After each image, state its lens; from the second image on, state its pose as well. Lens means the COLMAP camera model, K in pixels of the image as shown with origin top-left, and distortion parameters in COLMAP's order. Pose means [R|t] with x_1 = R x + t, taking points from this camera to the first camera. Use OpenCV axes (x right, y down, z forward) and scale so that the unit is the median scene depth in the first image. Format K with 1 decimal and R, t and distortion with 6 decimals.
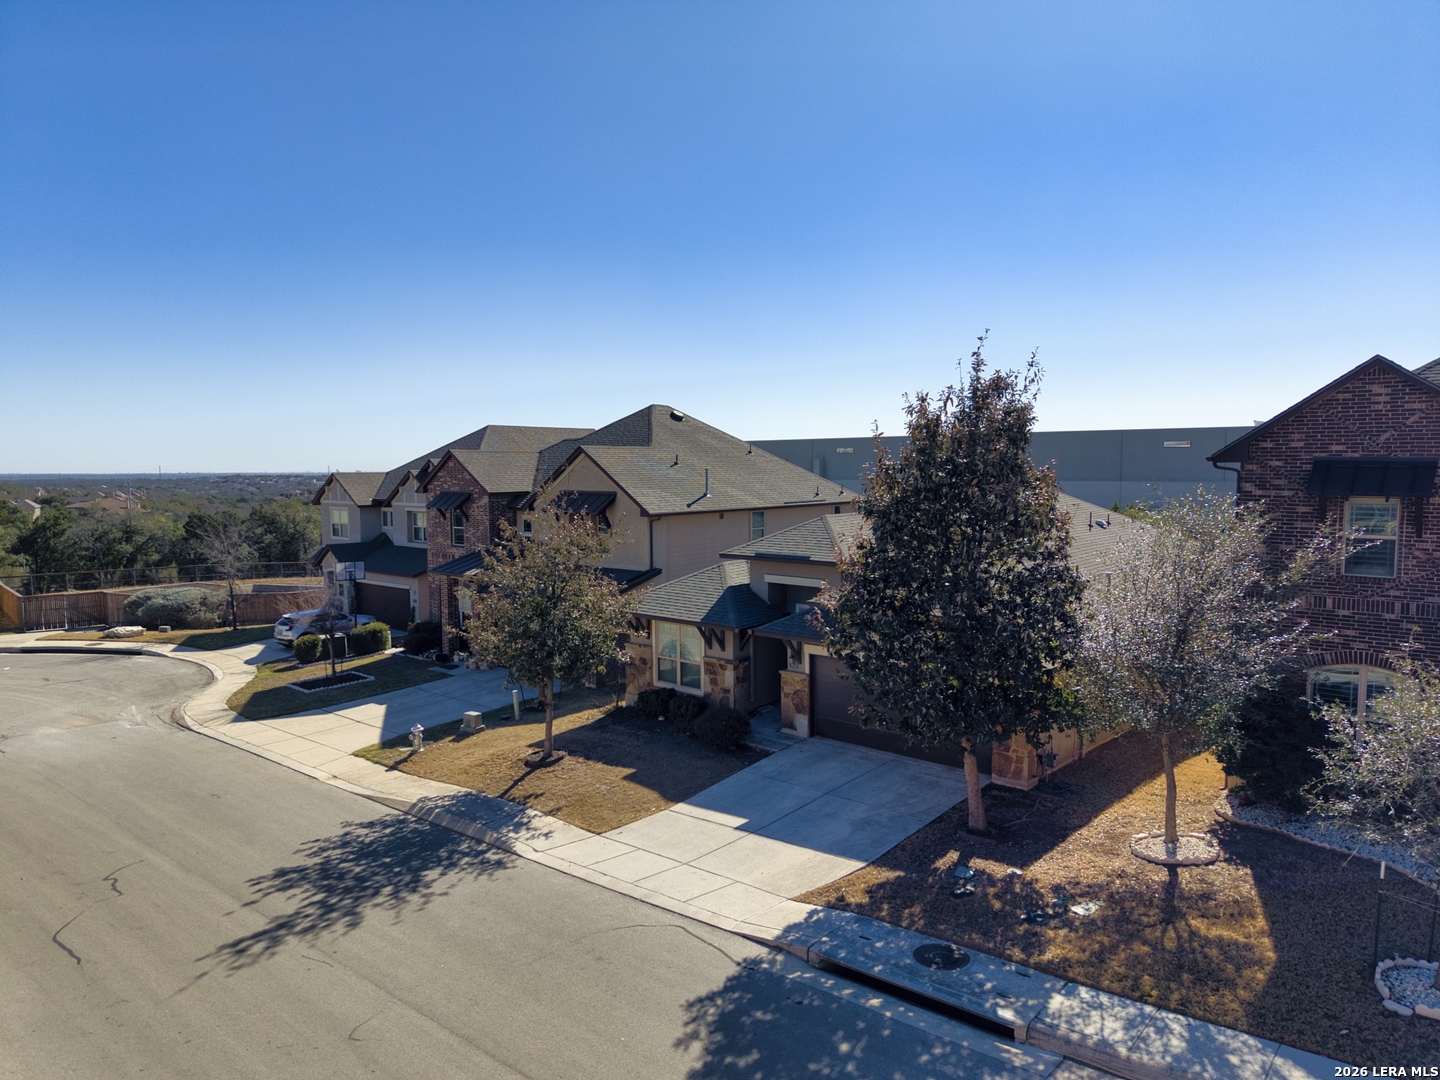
lens RADIAL K [[1028.6, 0, 720.0], [0, 1028.6, 540.0], [0, 0, 1]] dist [0.078838, -0.000504]
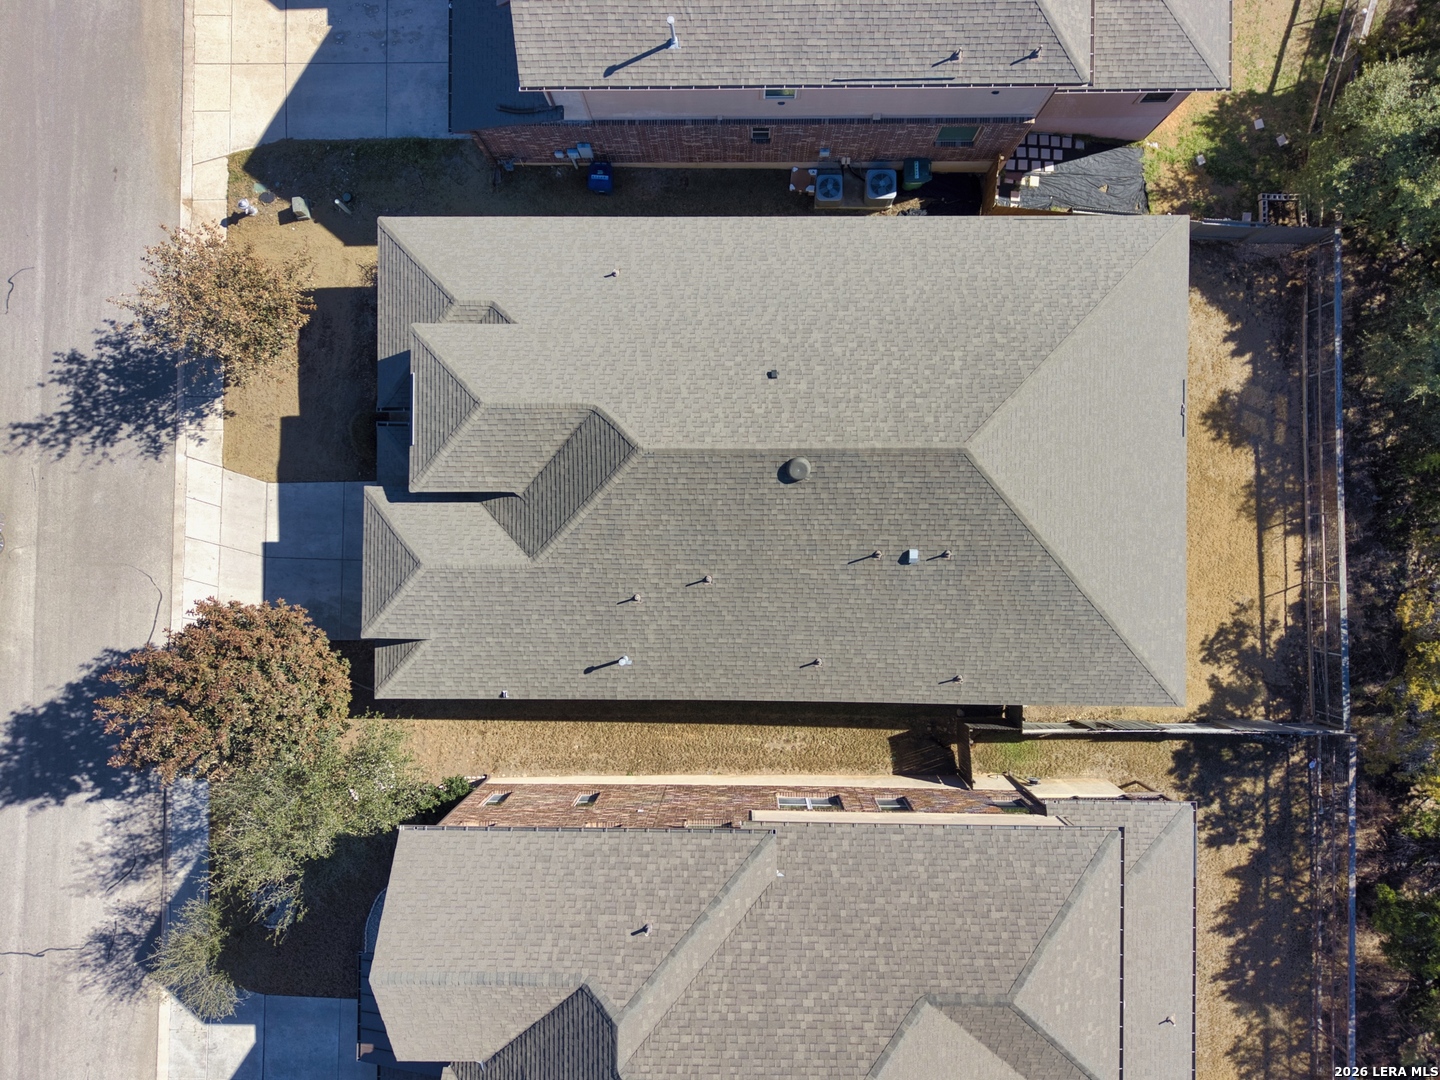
lens RADIAL K [[890.6, 0, 720.0], [0, 890.6, 540.0], [0, 0, 1]] dist [0.004749, -0.001091]
pose [[0.636532, 0.771102, 0.015121, 0.456827], [-0.037653, 0.011488, 0.999225, -1.166720], [0.770331, -0.636608, 0.036346, 1.575226]]
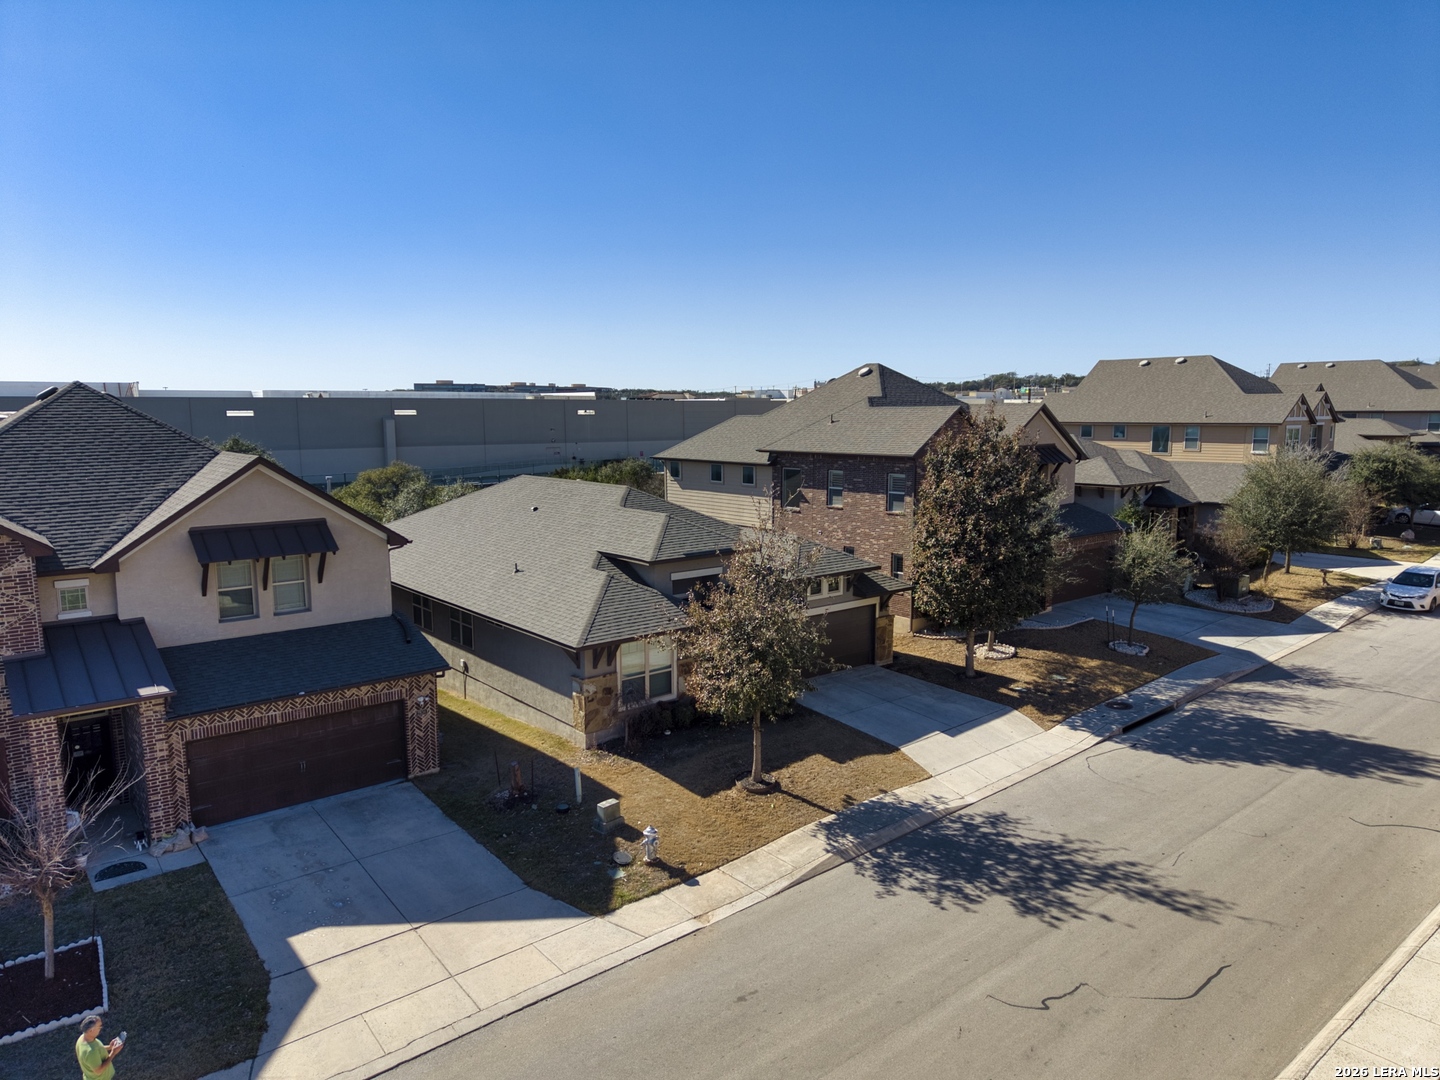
lens RADIAL K [[890.6, 0, 720.0], [0, 890.6, 540.0], [0, 0, 1]] dist [0.004749, -0.001091]
pose [[0.197565, -0.125097, 0.972275, -1.272287], [0.080731, 0.990531, 0.111042, -0.155286], [-0.976960, 0.056555, 0.205793, 1.100628]]
